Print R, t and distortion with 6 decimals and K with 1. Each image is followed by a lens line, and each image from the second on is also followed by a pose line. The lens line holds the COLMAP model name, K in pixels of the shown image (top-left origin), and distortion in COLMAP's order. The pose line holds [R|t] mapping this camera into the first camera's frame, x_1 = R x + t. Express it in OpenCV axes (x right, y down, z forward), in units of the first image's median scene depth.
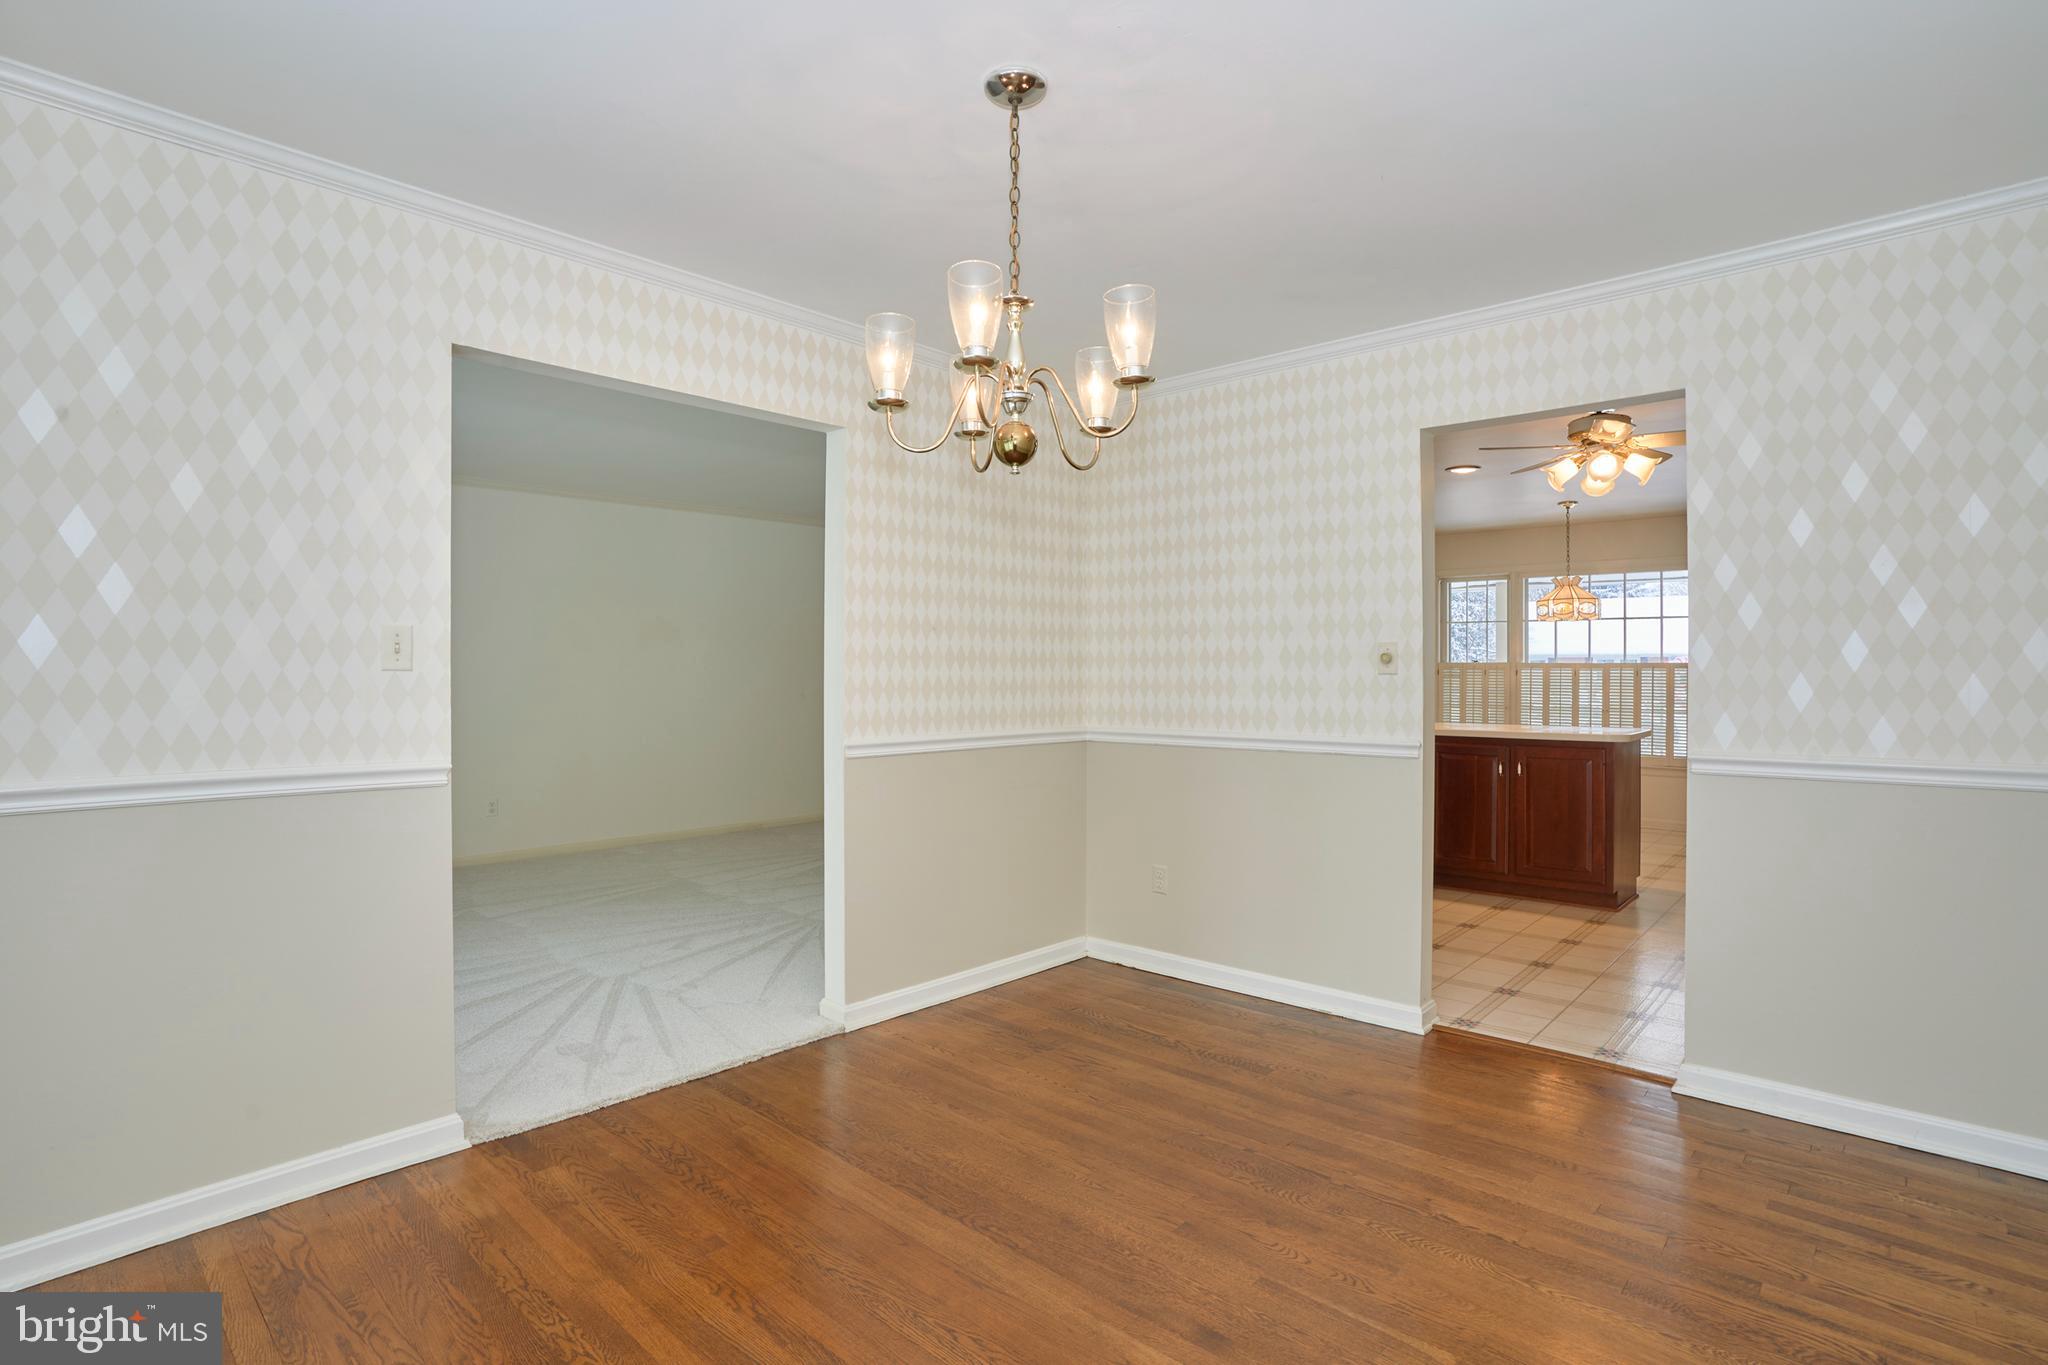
lens RADIAL K [[1024.9, 0, 1029.1], [0, 1024.9, 687.1], [0, 0, 1]] dist [-0.004965, 0.004426]
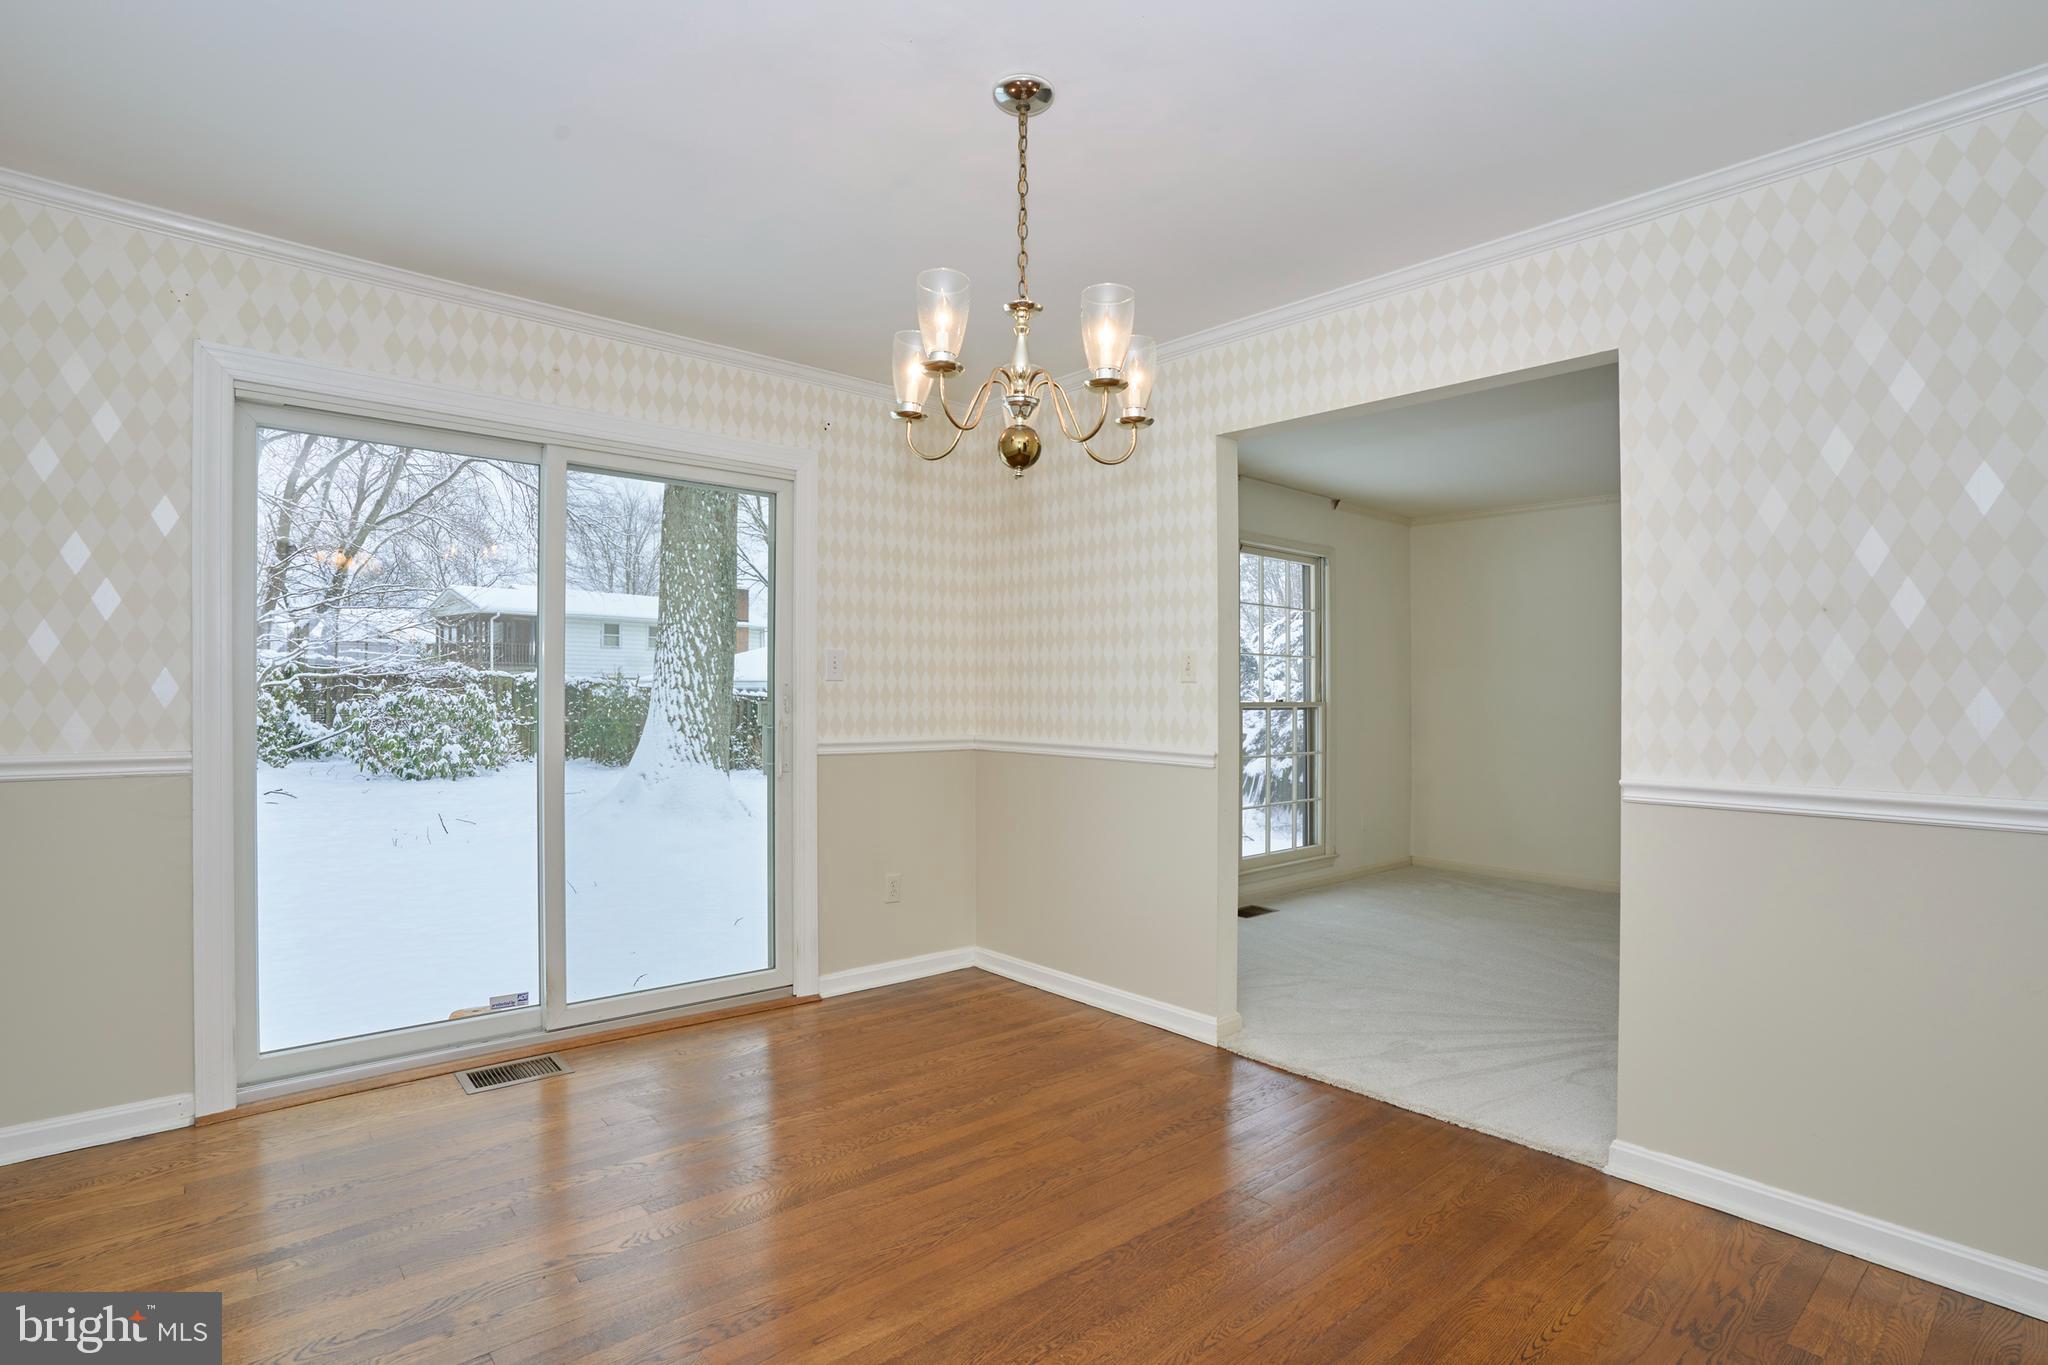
lens RADIAL K [[1024.9, 0, 982.5], [0, 1024.9, 670.1], [0, 0, 1]] dist [-0.004965, 0.004426]
pose [[-0.163953, -0.019348, -0.986278, 0.934948], [-0.012984, 0.999763, -0.017454, -0.006271], [0.986383, 0.009945, -0.164165, 1.049196]]
